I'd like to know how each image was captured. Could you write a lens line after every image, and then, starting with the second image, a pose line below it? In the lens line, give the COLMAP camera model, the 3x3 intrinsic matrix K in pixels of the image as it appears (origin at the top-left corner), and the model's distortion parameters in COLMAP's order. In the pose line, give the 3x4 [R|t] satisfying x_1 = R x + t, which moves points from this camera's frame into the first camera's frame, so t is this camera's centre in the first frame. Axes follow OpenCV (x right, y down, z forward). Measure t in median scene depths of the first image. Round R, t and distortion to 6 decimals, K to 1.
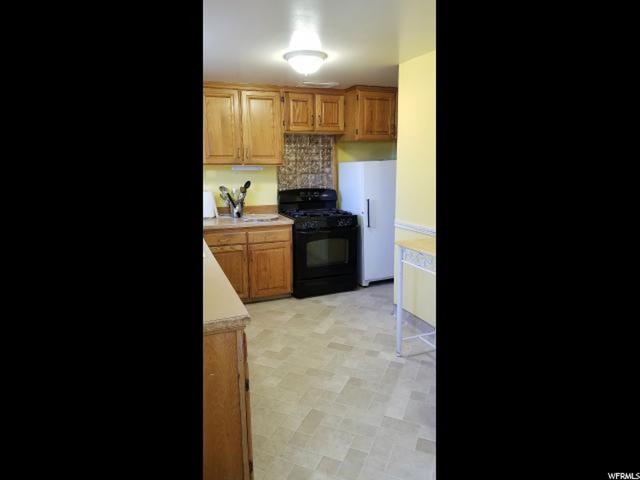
lens RADIAL K [[385.1, 0, 316.9], [0, 385.1, 239.3], [0, 0, 1]] dist [0.103797, -0.000532]
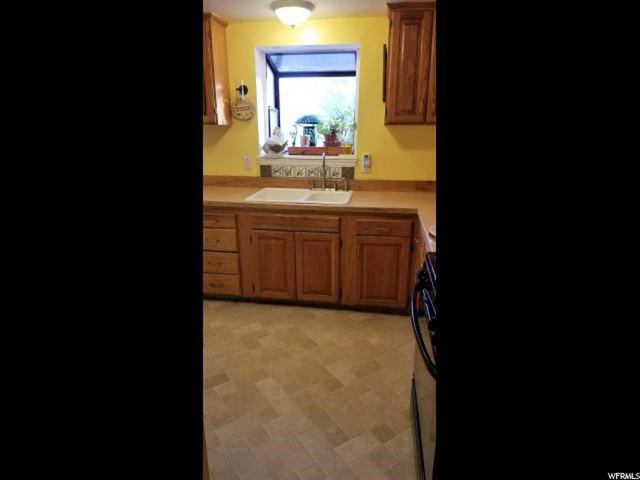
lens RADIAL K [[385.1, 0, 316.9], [0, 385.1, 239.3], [0, 0, 1]] dist [0.103797, -0.000532]
pose [[-0.536974, 0.271397, -0.798751, 0.374136], [-0.161685, 0.896174, 0.413195, -0.241826], [0.827959, 0.351021, -0.437341, 1.104324]]
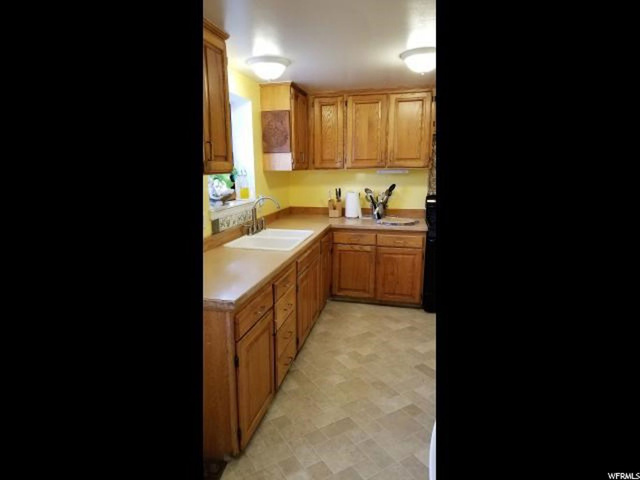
lens RADIAL K [[385.1, 0, 316.9], [0, 385.1, 239.3], [0, 0, 1]] dist [0.103797, -0.000532]
pose [[0.821680, 0.117284, -0.557752, 0.251986], [-0.118437, 0.992373, 0.034194, -0.021028], [0.557508, 0.037962, 0.829303, 0.070469]]
